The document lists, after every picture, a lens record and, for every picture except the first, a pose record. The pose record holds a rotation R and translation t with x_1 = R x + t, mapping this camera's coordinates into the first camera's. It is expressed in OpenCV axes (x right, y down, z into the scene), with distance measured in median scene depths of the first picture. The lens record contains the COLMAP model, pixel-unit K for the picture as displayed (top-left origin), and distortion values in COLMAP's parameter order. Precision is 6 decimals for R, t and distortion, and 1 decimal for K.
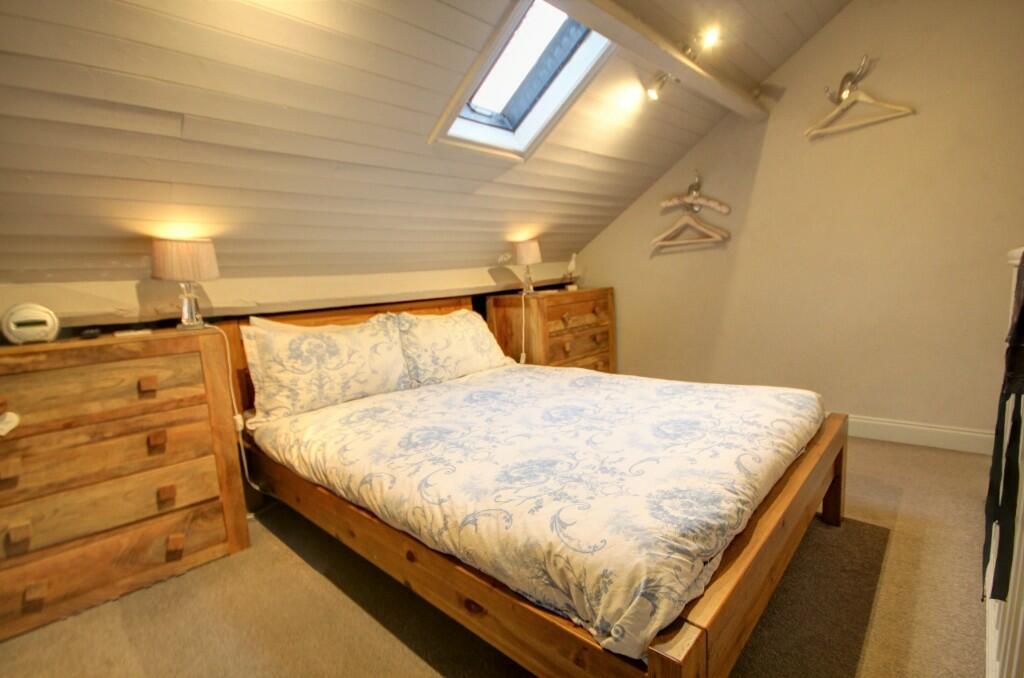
lens RADIAL K [[466.3, 0, 512.9], [0, 466.3, 343.2], [0, 0, 1]] dist [0.004107, 0.000254]
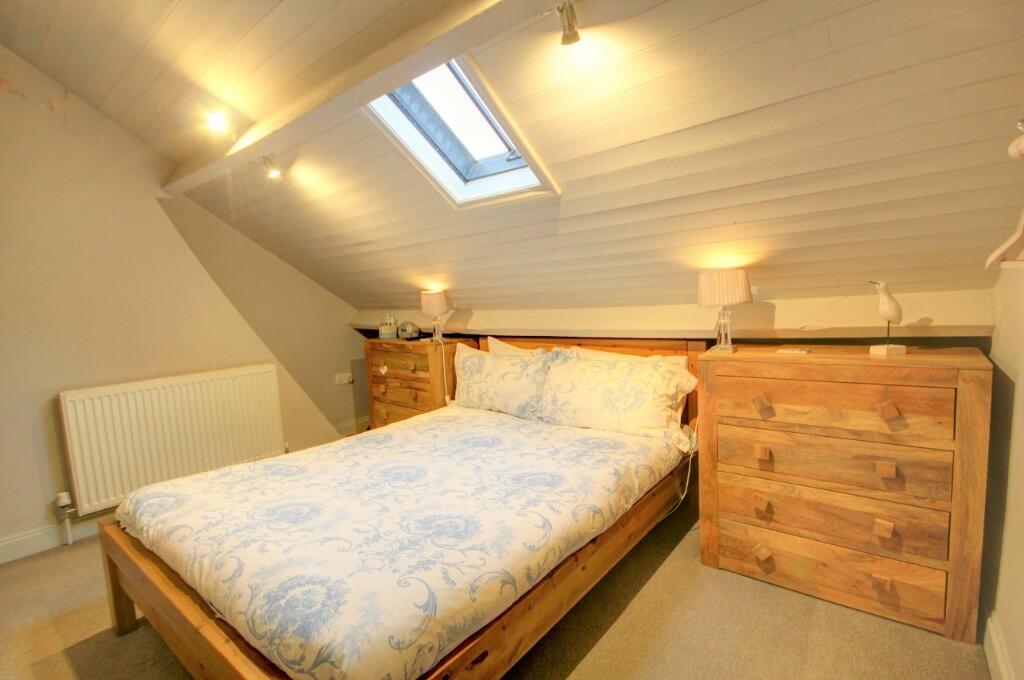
lens RADIAL K [[478.6, 0, 512.5], [0, 478.6, 344.1], [0, 0, 1]] dist [0.002090, -0.000765]
pose [[0.078535, 0.148653, -0.985766, 1.153189], [-0.095553, 0.985390, 0.140984, -0.309847], [0.992322, 0.083120, 0.091591, 1.153383]]
